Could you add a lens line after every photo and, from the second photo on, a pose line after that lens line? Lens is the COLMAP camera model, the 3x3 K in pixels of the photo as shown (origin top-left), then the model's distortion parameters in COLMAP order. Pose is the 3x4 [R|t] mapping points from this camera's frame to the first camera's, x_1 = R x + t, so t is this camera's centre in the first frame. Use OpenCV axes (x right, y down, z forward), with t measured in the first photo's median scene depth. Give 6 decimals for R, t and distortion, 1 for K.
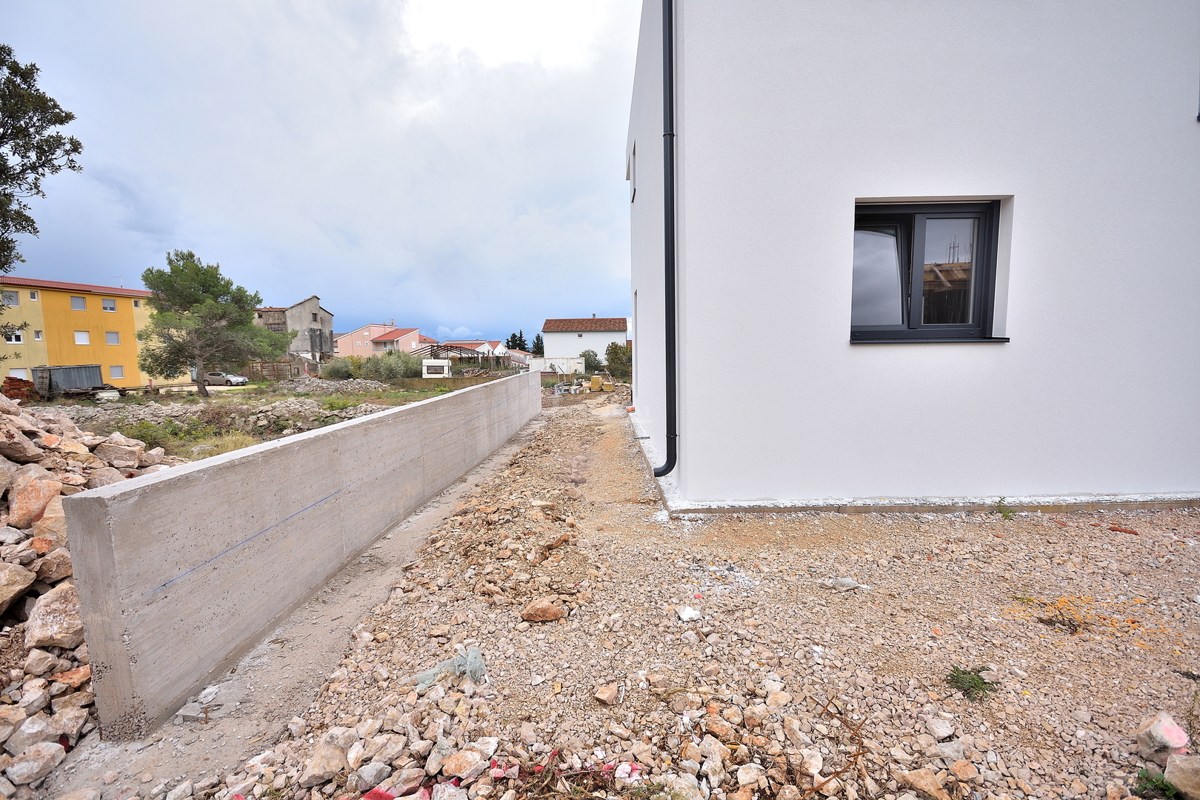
lens RADIAL K [[523.9, 0, 600.0], [0, 523.9, 400.0], [0, 0, 1]] dist [0.022134, -0.018562]
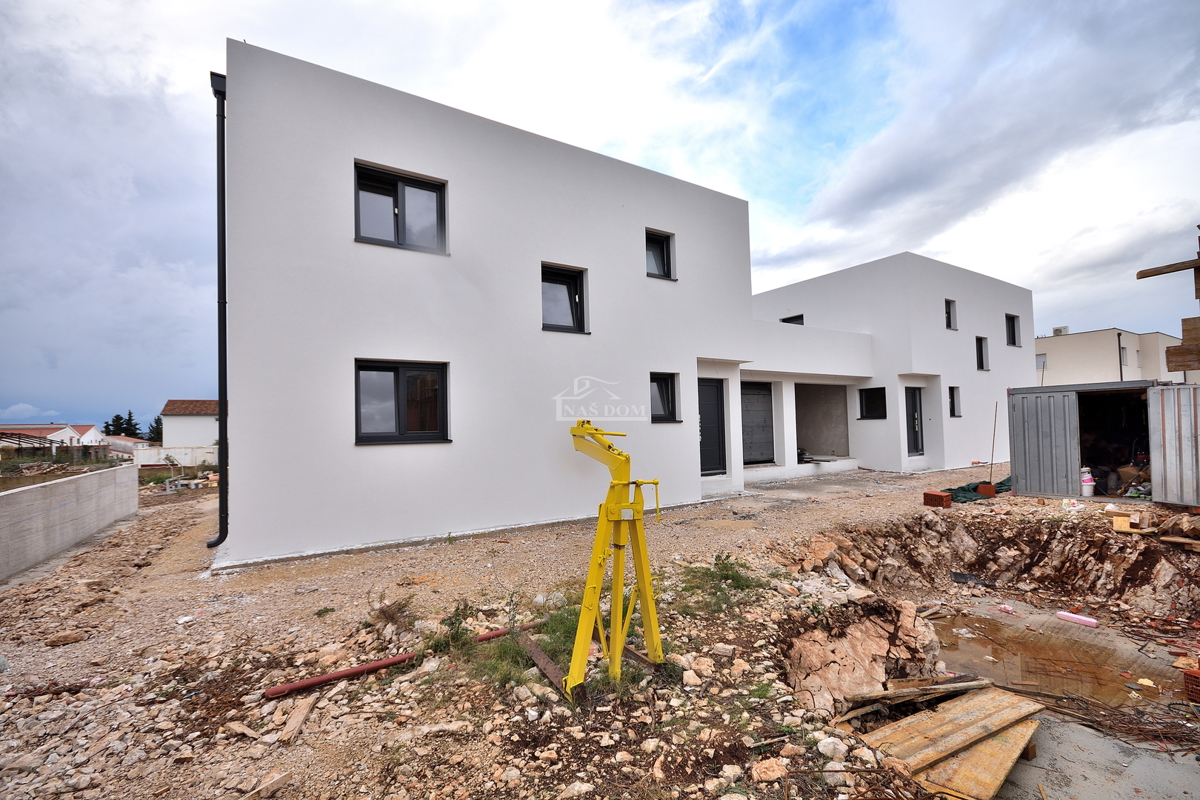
lens RADIAL K [[523.9, 0, 600.0], [0, 523.9, 400.0], [0, 0, 1]] dist [0.022134, -0.018562]
pose [[0.838992, 0.024360, 0.543598, 0.145739], [0.060359, 0.988666, -0.137463, 0.014974], [-0.540785, 0.148142, 0.828013, -0.487770]]
